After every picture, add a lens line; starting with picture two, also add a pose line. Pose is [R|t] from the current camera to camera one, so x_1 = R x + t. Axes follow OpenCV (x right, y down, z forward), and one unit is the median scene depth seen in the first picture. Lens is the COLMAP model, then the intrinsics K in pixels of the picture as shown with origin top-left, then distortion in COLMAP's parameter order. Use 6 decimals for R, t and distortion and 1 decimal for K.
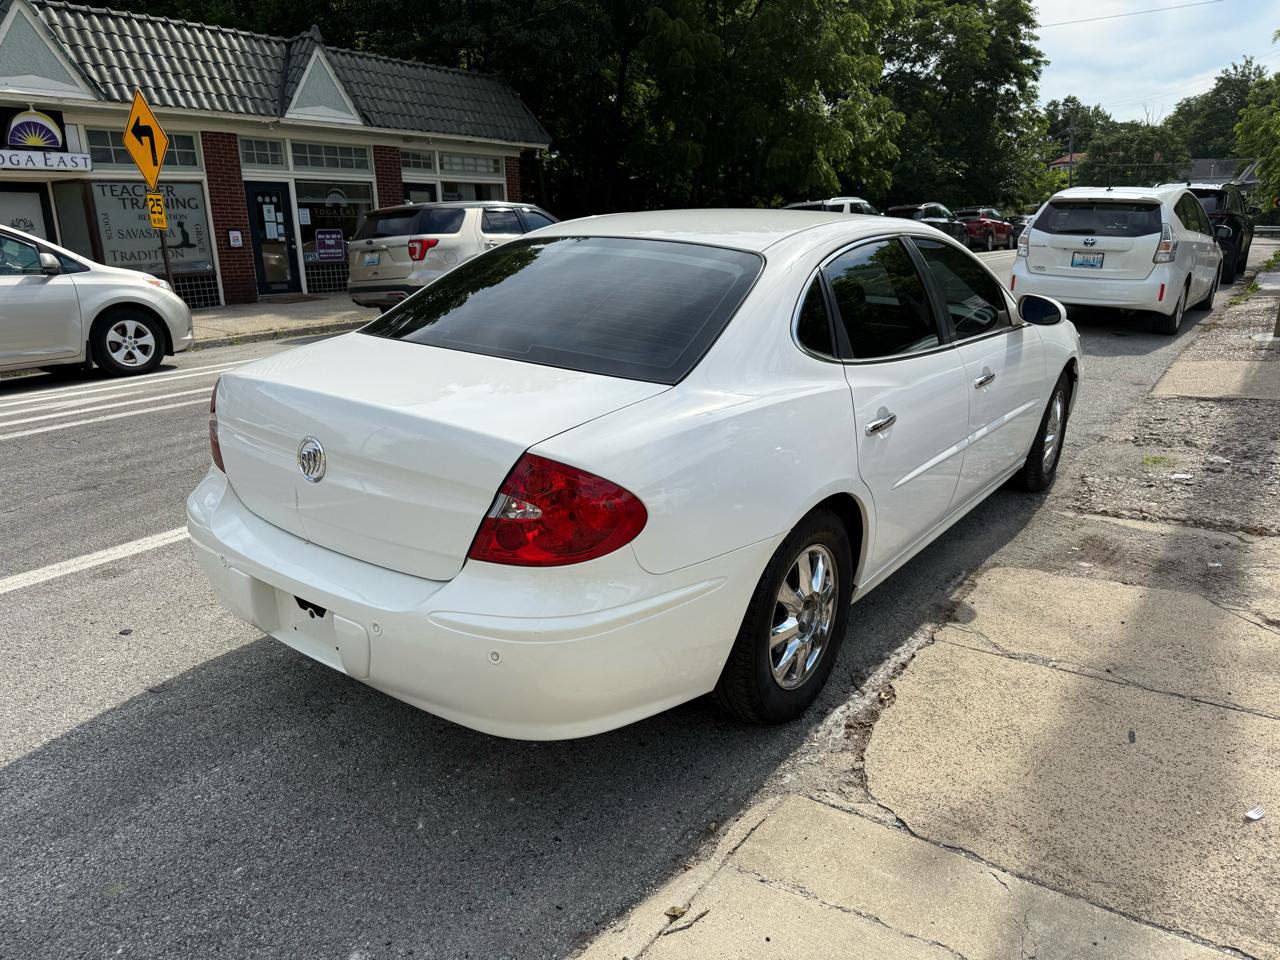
lens RADIAL K [[908.3, 0, 640.0], [0, 908.3, 480.0], [0, 0, 1]] dist [0.034322, -0.023175]
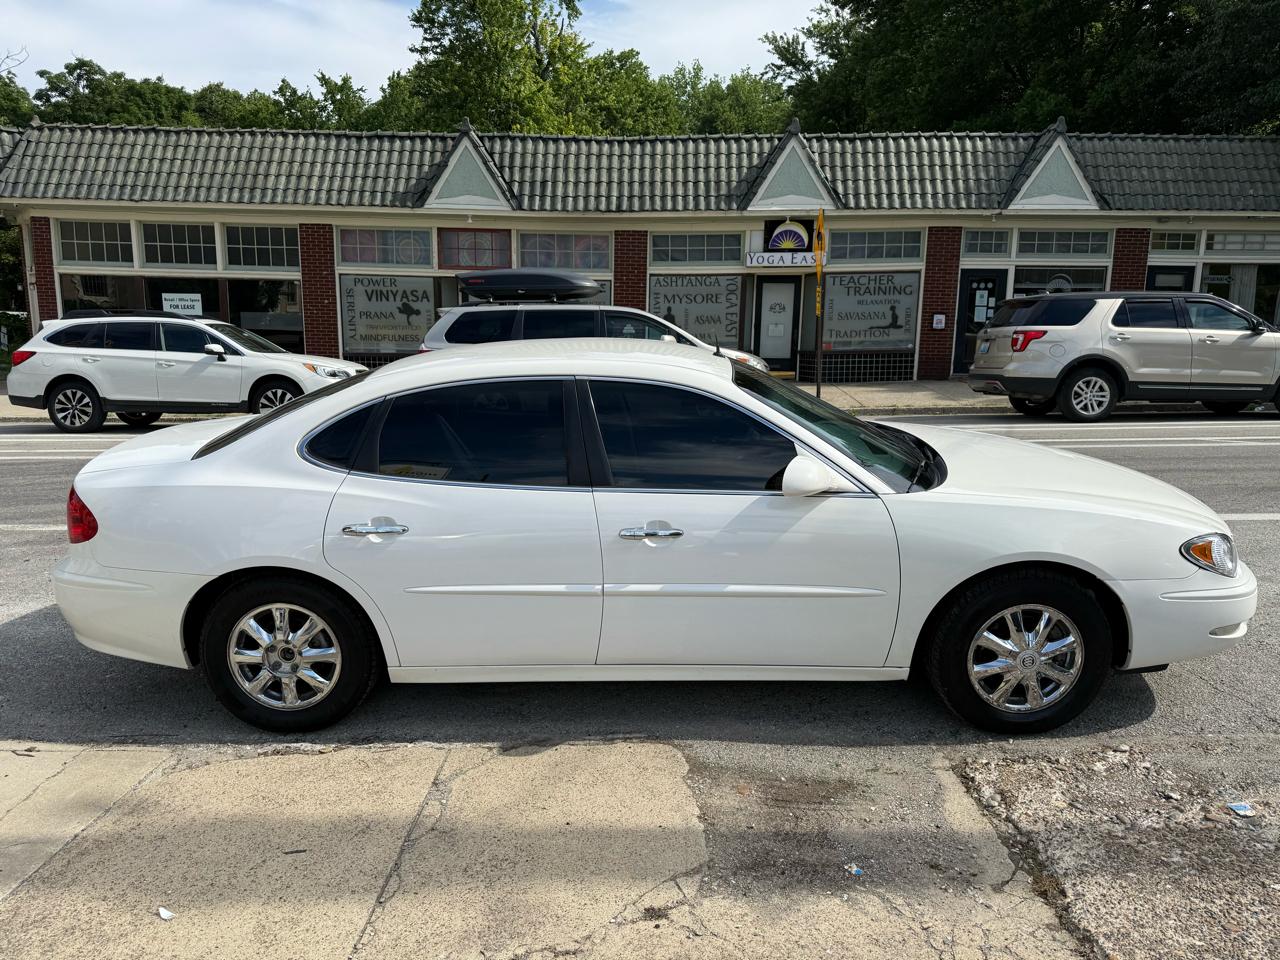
lens RADIAL K [[892.2, 0, 642.7], [0, 892.2, 507.0], [0, 0, 1]] dist [0.024955, -0.038139]
pose [[0.582423, 0.198715, -0.788223, 0.251602], [-0.231176, 0.970113, 0.073753, -0.046900], [0.779321, 0.139263, 0.610954, 0.102699]]
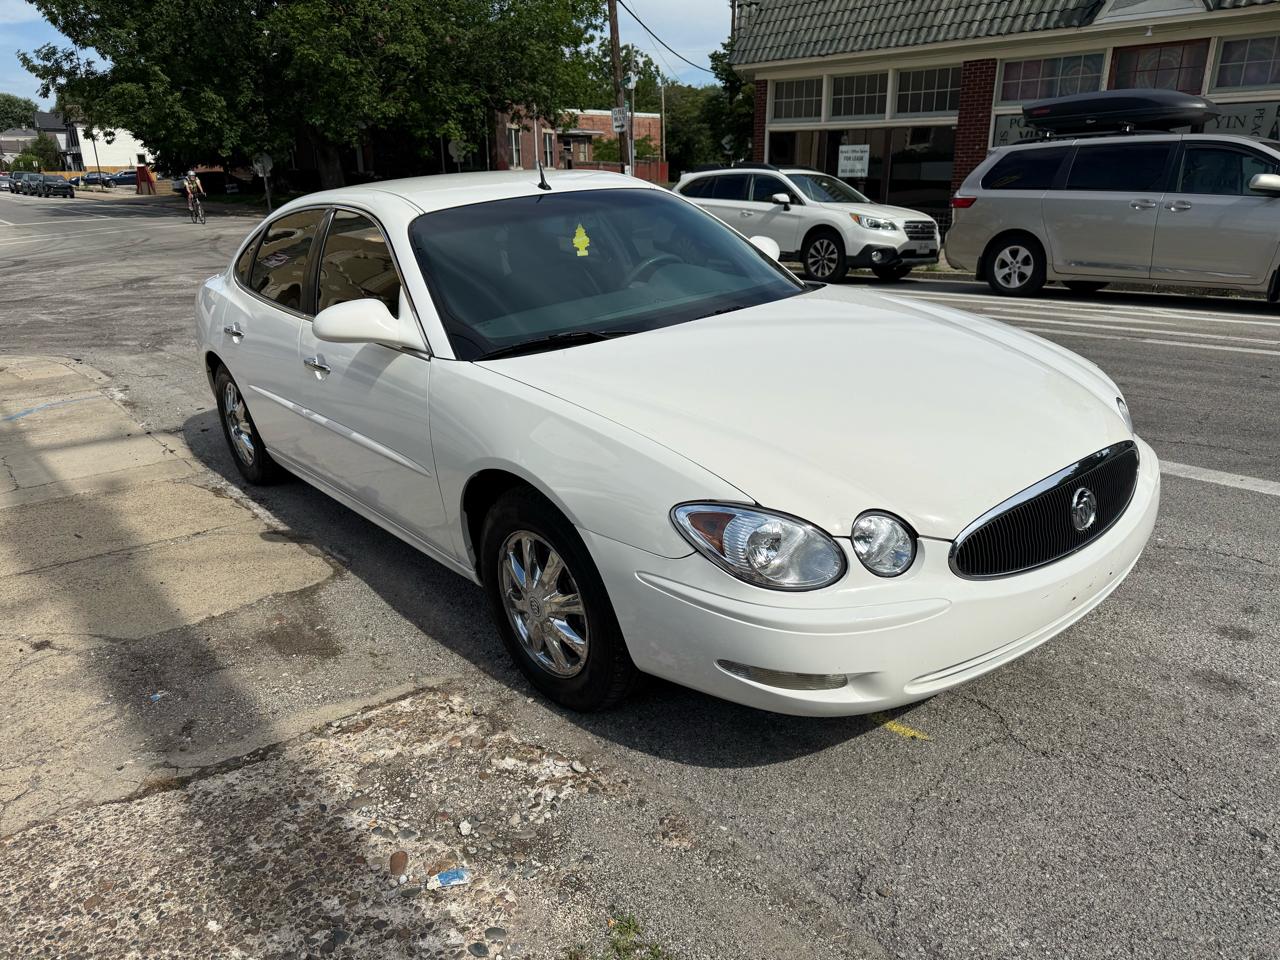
lens RADIAL K [[908.3, 0, 640.0], [0, 908.3, 480.0], [0, 0, 1]] dist [0.034322, -0.023175]
pose [[-0.245230, 0.336460, -0.909207, 0.279898], [-0.229610, 0.891003, 0.391654, -0.105652], [0.941882, 0.304808, -0.141246, 0.347162]]
